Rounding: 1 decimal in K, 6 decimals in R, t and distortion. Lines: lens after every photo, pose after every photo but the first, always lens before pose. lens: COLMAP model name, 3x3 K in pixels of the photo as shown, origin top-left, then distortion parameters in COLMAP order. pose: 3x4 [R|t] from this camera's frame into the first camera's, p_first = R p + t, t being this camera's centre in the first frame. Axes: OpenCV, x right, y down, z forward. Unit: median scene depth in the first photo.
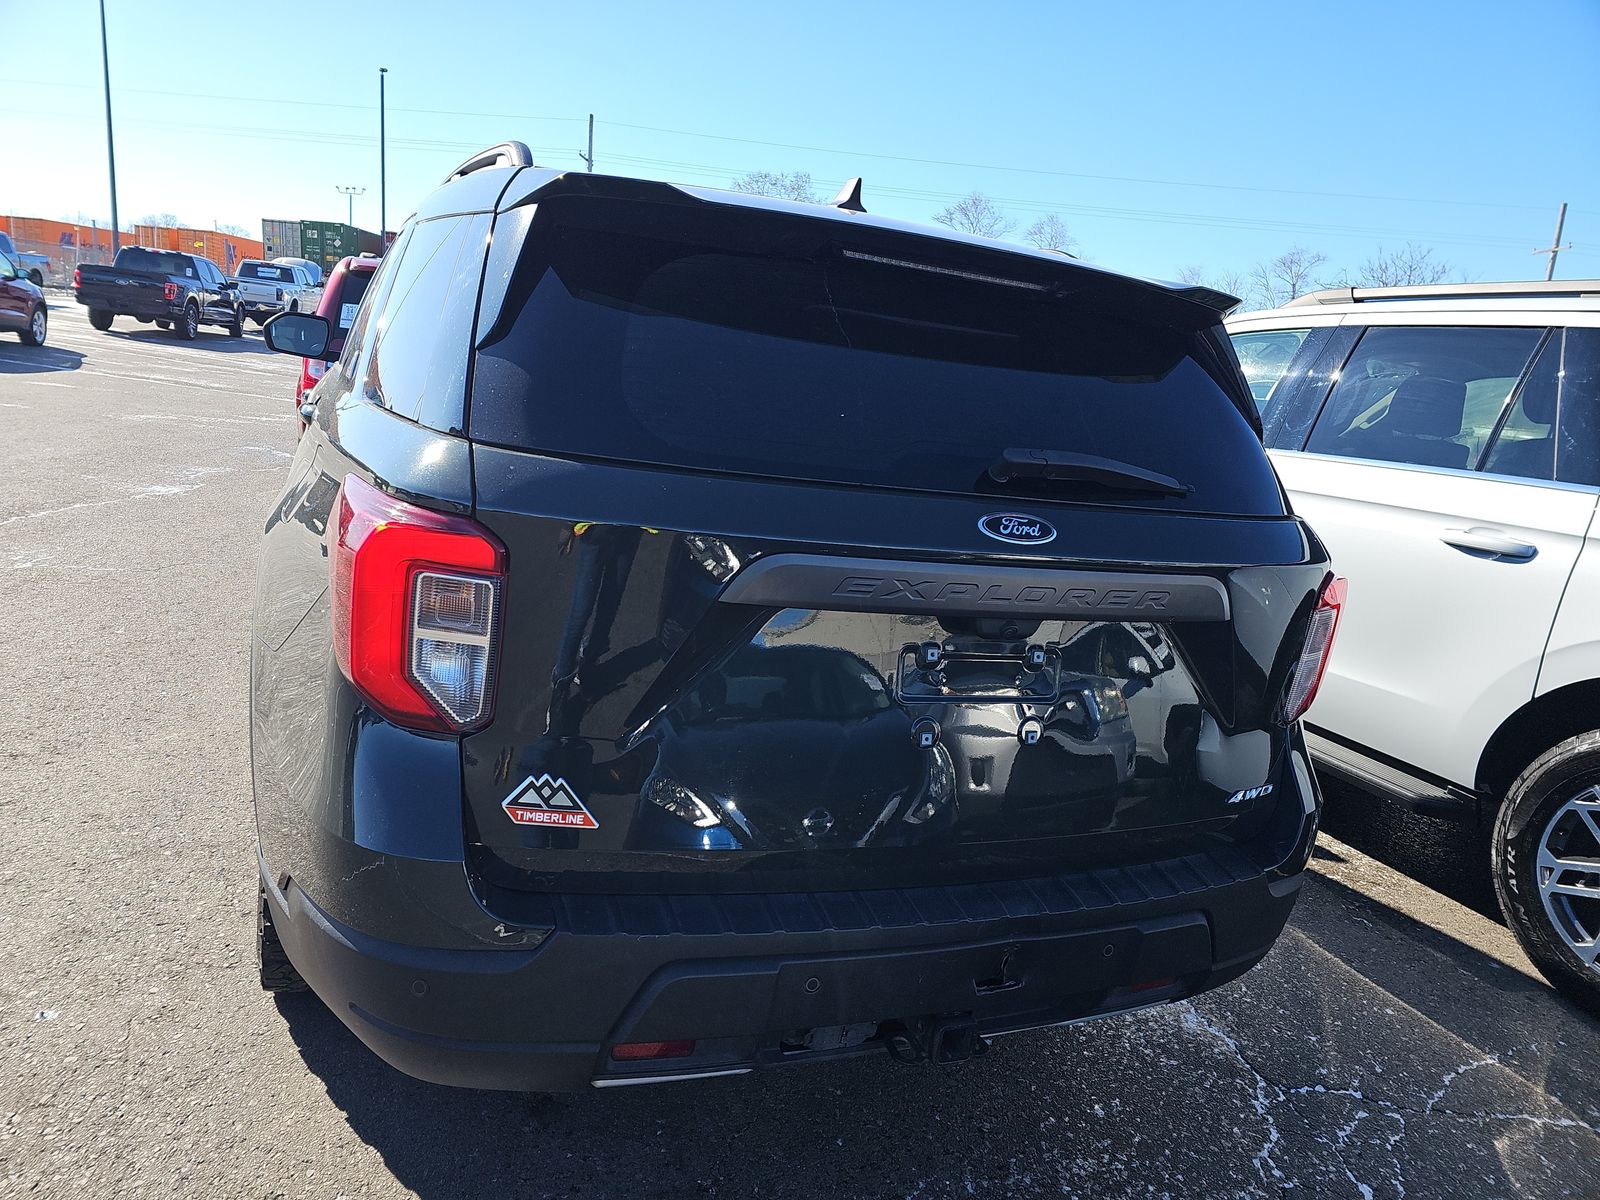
lens RADIAL K [[1063.4, 0, 795.2], [0, 1063.4, 608.5], [0, 0, 1]] dist [0.041727, -0.030462]
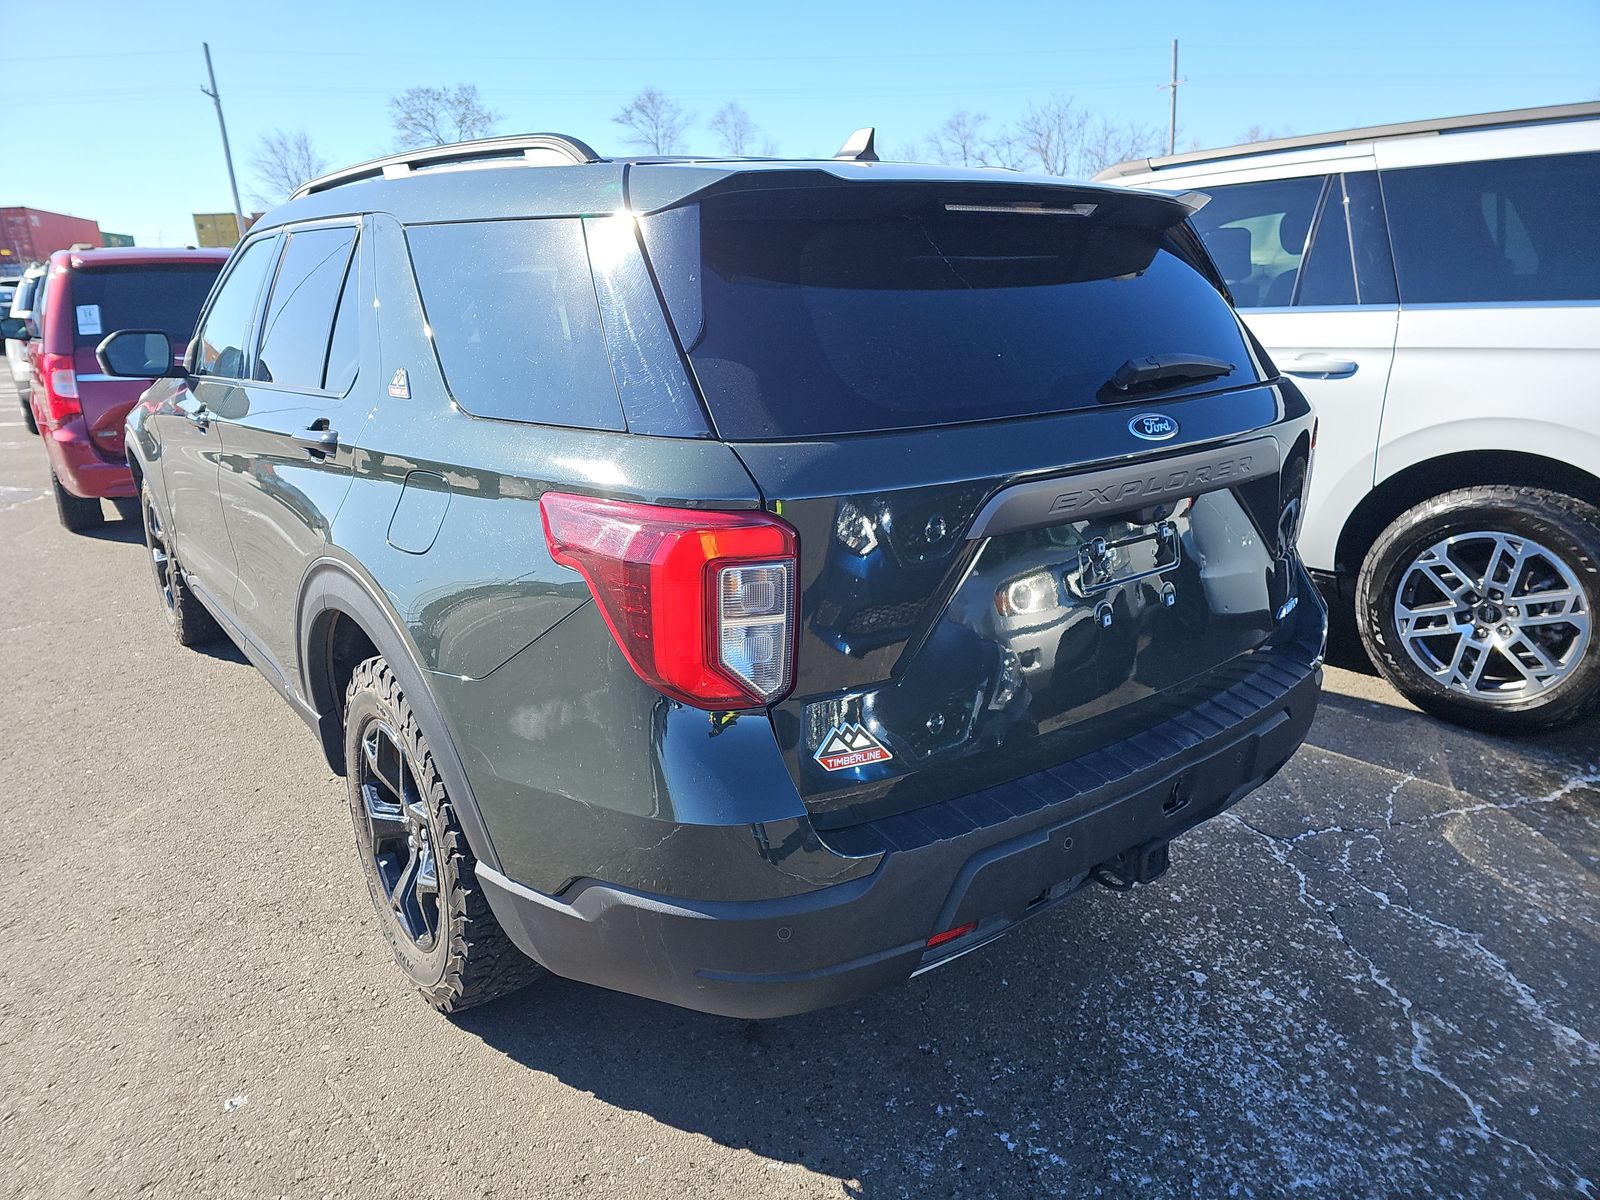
lens RADIAL K [[1063.4, 0, 807.4], [0, 1063.4, 596.4], [0, 0, 1]] dist [0.041727, -0.030462]
pose [[0.949995, -0.216257, 0.225261, -0.276351], [0.199100, 0.975210, 0.096564, -0.049680], [-0.240560, -0.046886, 0.969501, -0.035732]]
